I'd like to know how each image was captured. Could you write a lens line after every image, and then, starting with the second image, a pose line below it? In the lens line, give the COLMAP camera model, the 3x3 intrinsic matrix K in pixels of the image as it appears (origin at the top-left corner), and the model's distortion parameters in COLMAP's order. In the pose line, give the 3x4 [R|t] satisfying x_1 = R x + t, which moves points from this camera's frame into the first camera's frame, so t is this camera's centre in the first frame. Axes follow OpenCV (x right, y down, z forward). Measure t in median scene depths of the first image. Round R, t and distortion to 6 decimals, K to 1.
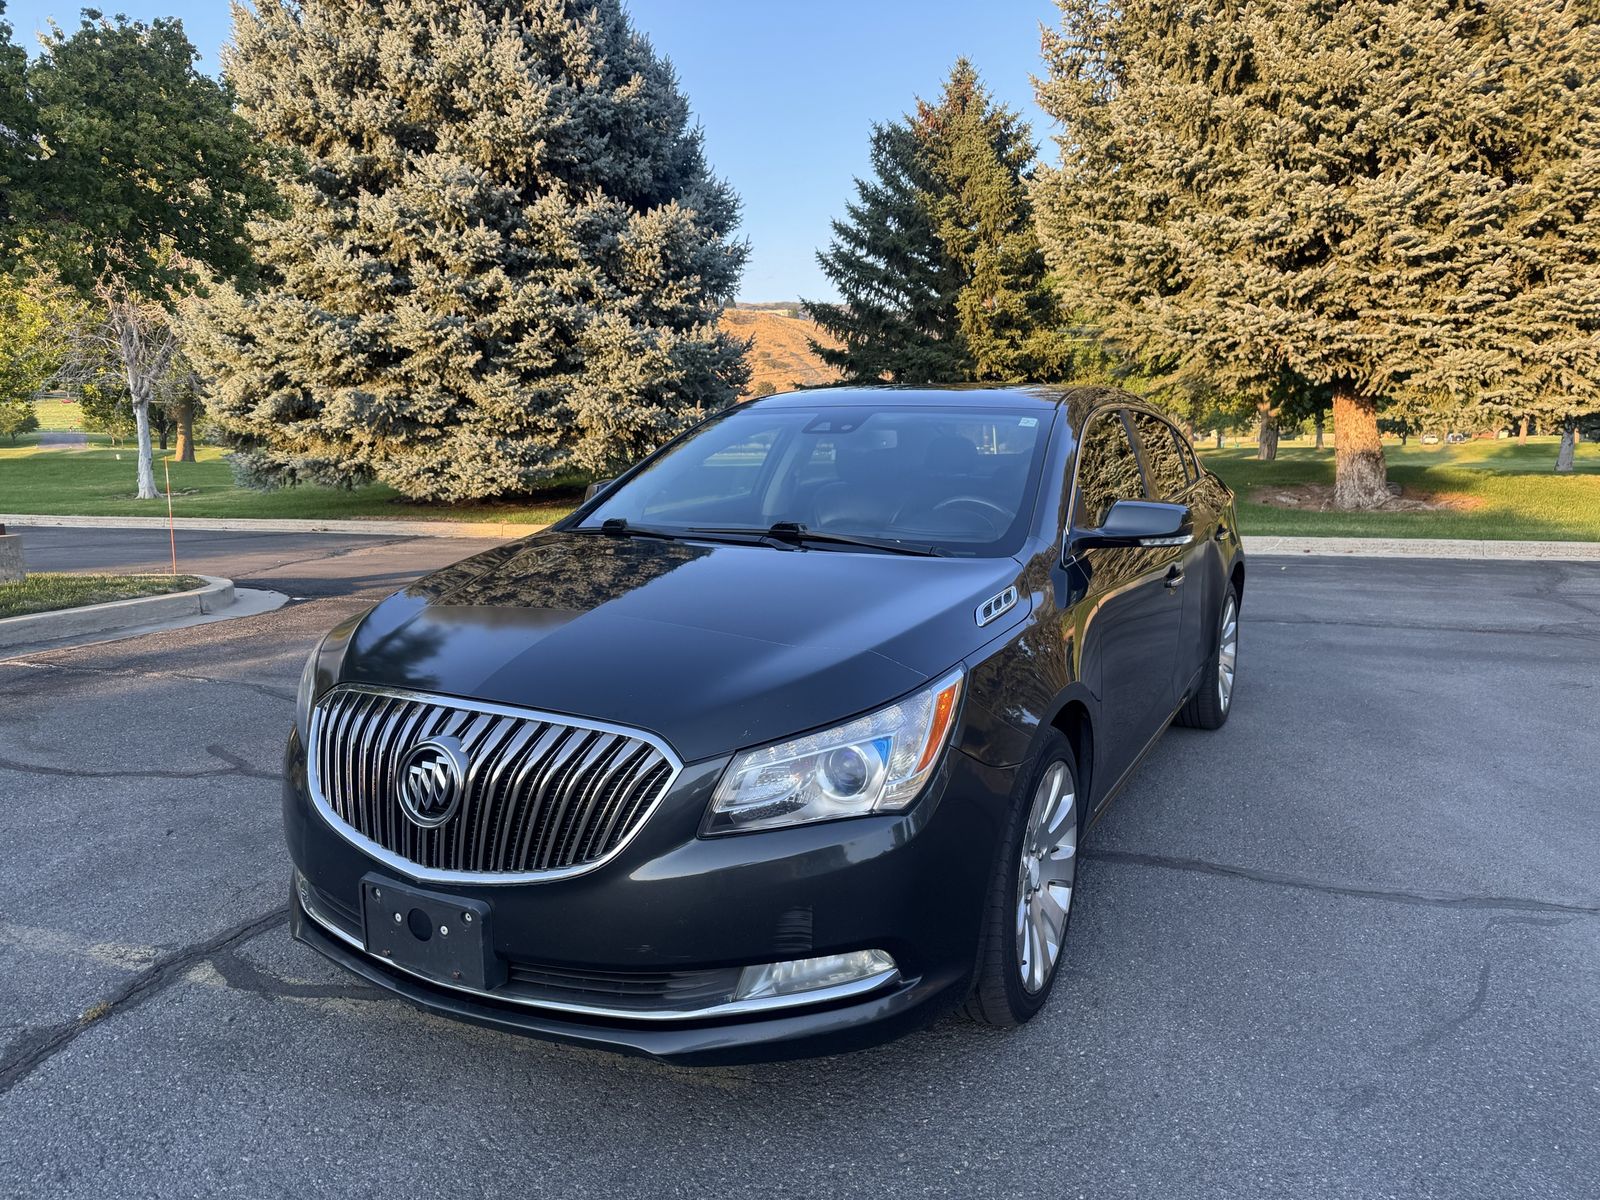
lens RADIAL K [[1119.0, 0, 789.7], [0, 1119.0, 604.9], [0, 0, 1]] dist [0.049085, -0.066992]
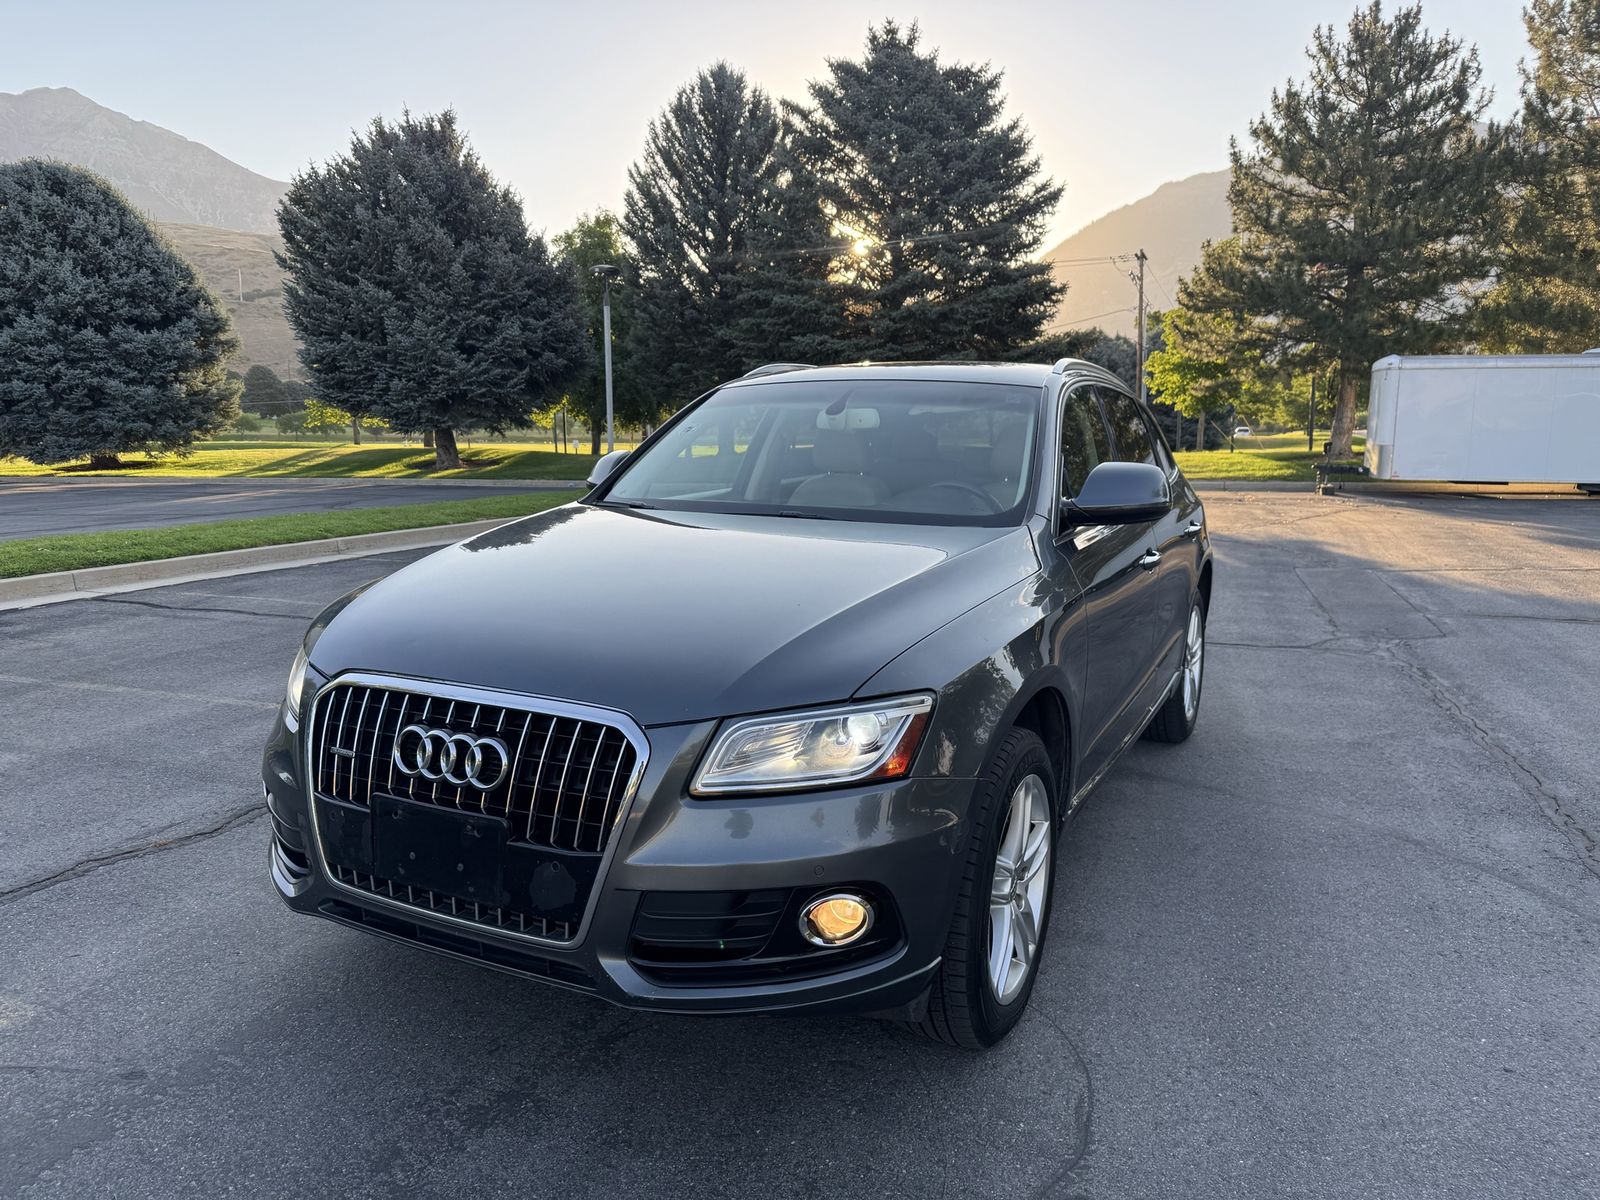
lens RADIAL K [[1126.1, 0, 805.8], [0, 1126.1, 603.5], [0, 0, 1]] dist [0.009078, -0.012614]
pose [[0.999894, -0.003076, 0.014246, 1.170820], [0.003018, 0.999987, 0.004135, 0.173921], [-0.014258, -0.004092, 0.999890, -1.249689]]
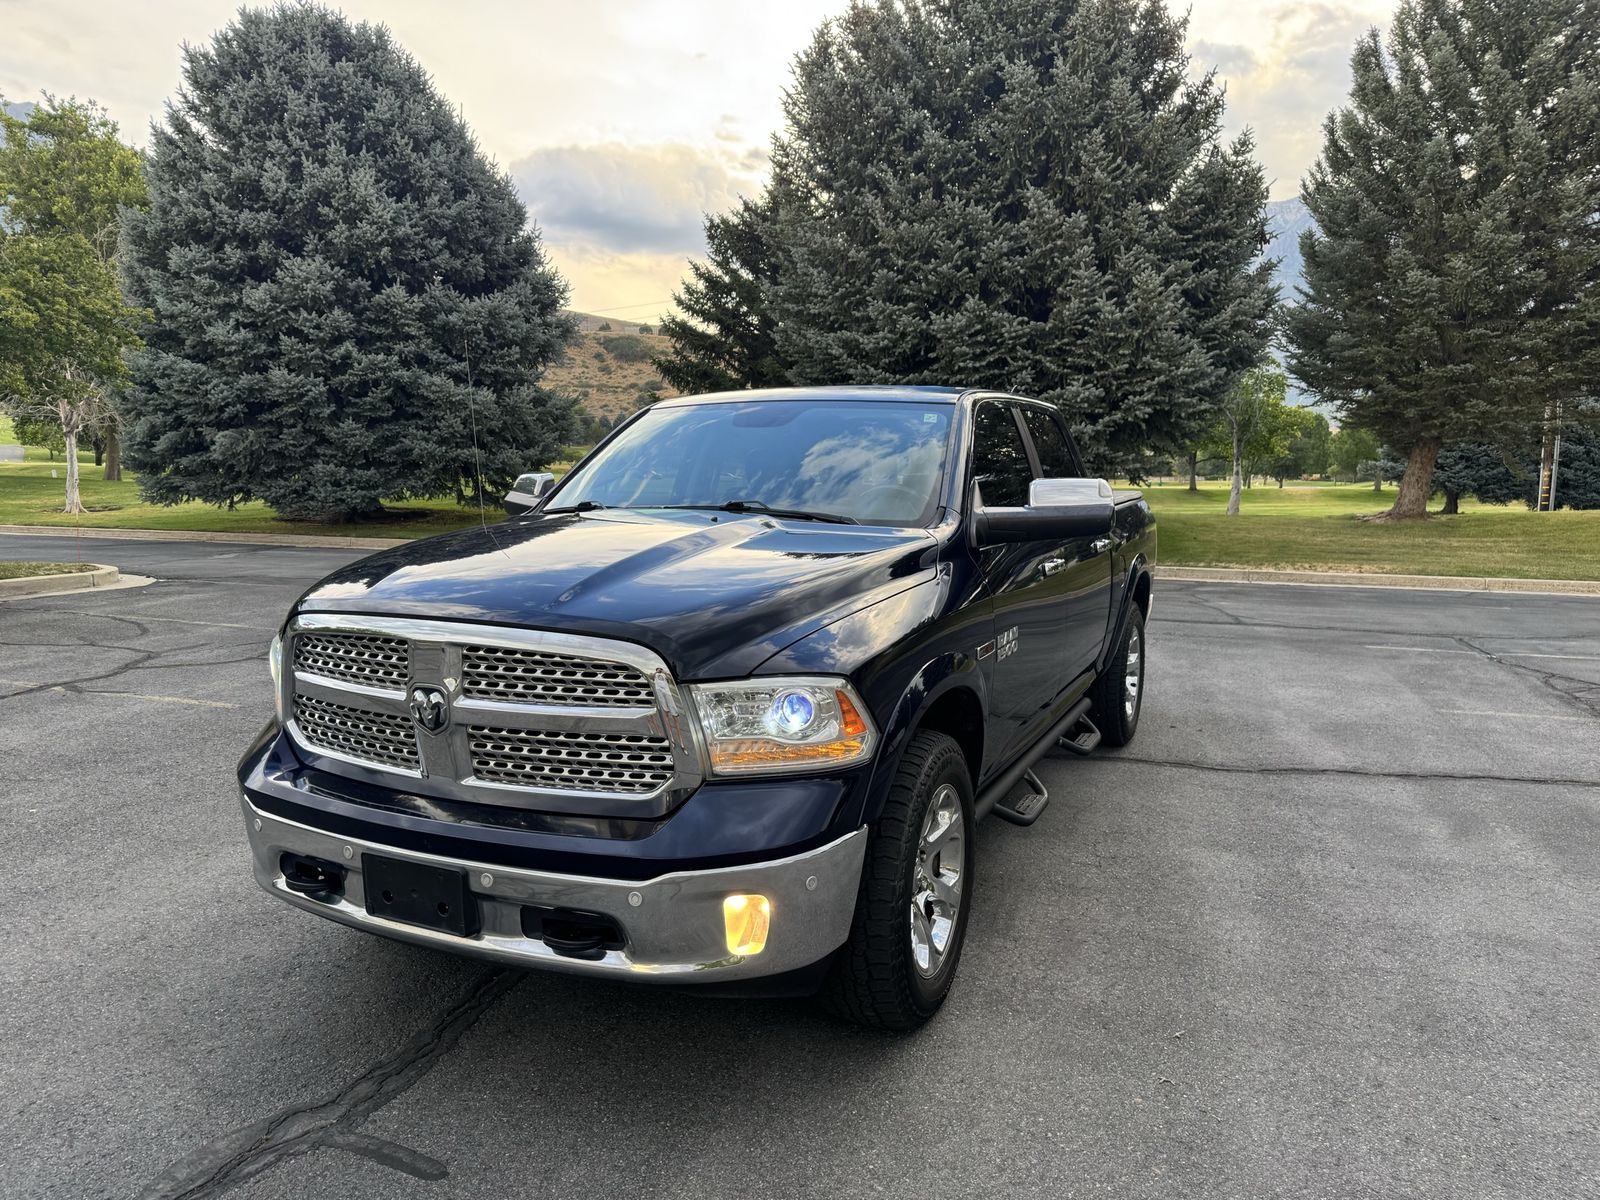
lens RADIAL K [[1126.3, 0, 797.0], [0, 1126.3, 600.9], [0, 0, 1]] dist [0.025732, -0.035605]
pose [[0.998757, 0.018039, 0.046463, 0.198731], [-0.016683, 0.999428, -0.029410, 0.030775], [-0.046967, 0.028598, 0.998487, -0.318222]]
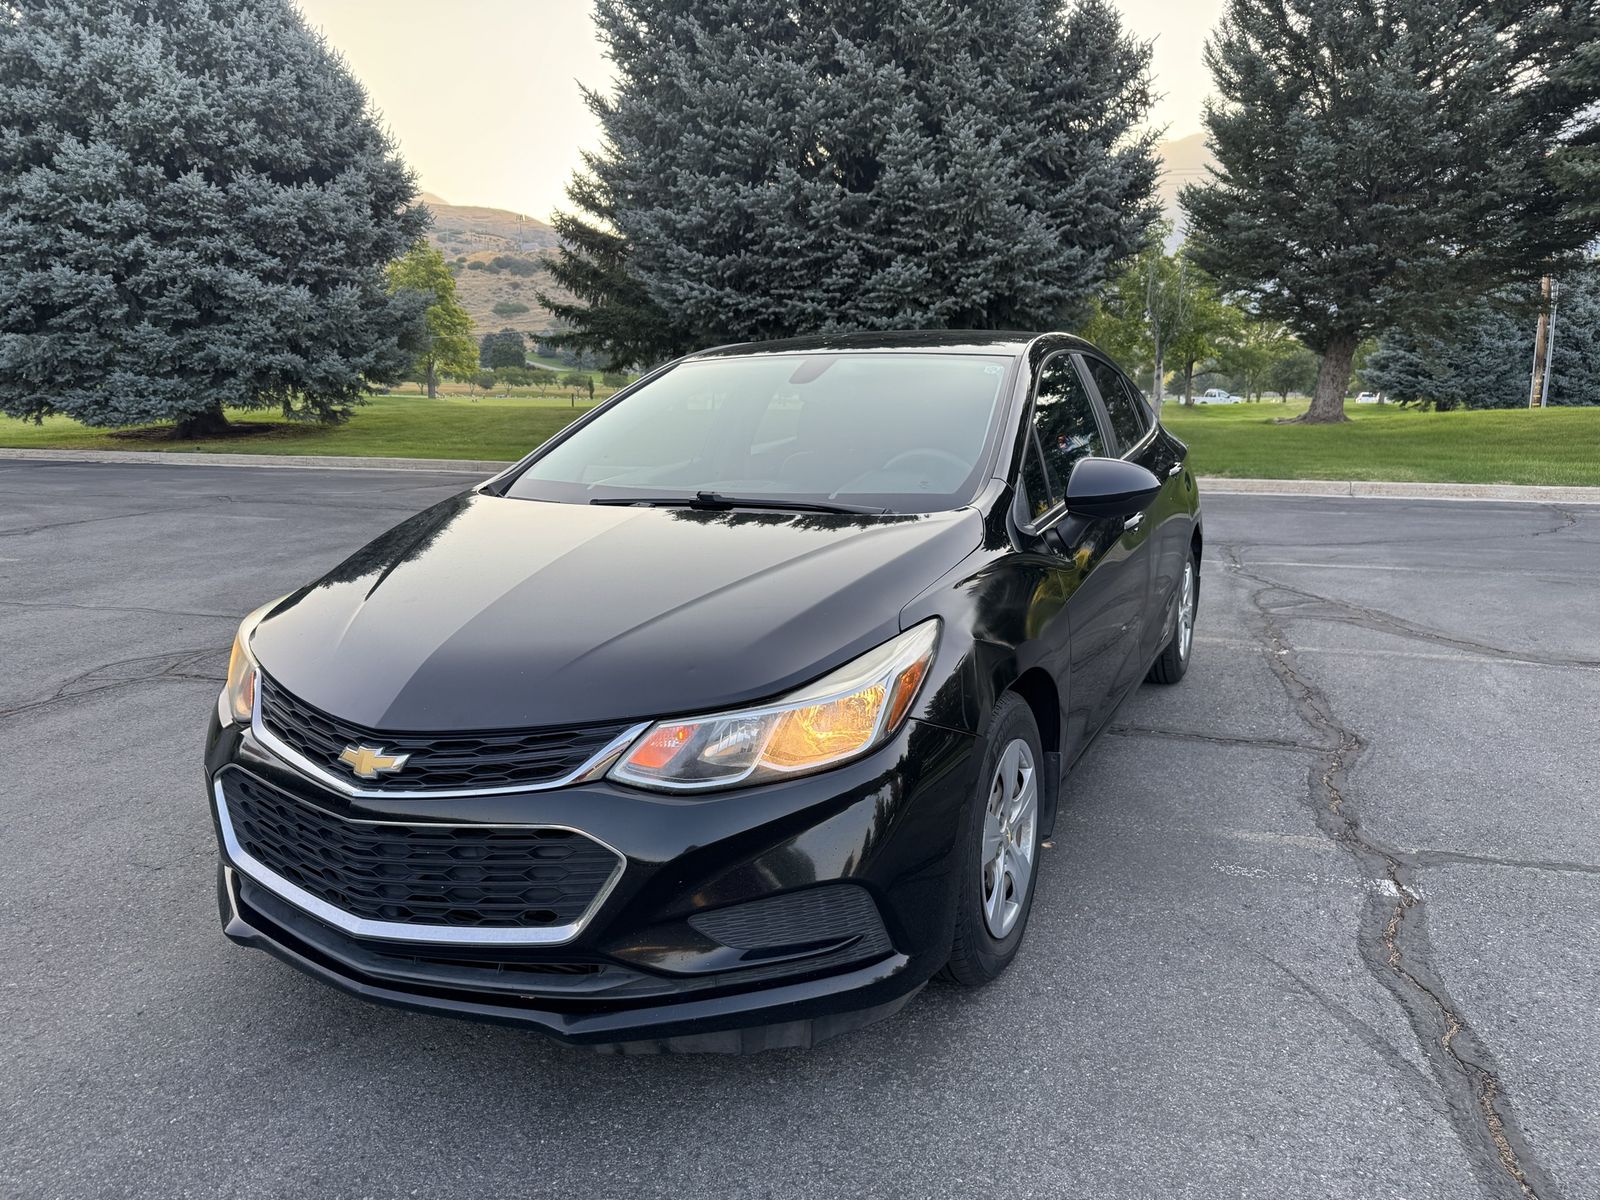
lens RADIAL K [[1134.0, 0, 803.3], [0, 1134.0, 604.1], [0, 0, 1]] dist [0.004623, -0.004401]
pose [[0.999503, 0.008116, 0.030472, 0.396820], [-0.009297, 0.999204, 0.038803, 0.036424], [-0.030133, -0.039067, 0.998782, -0.229590]]
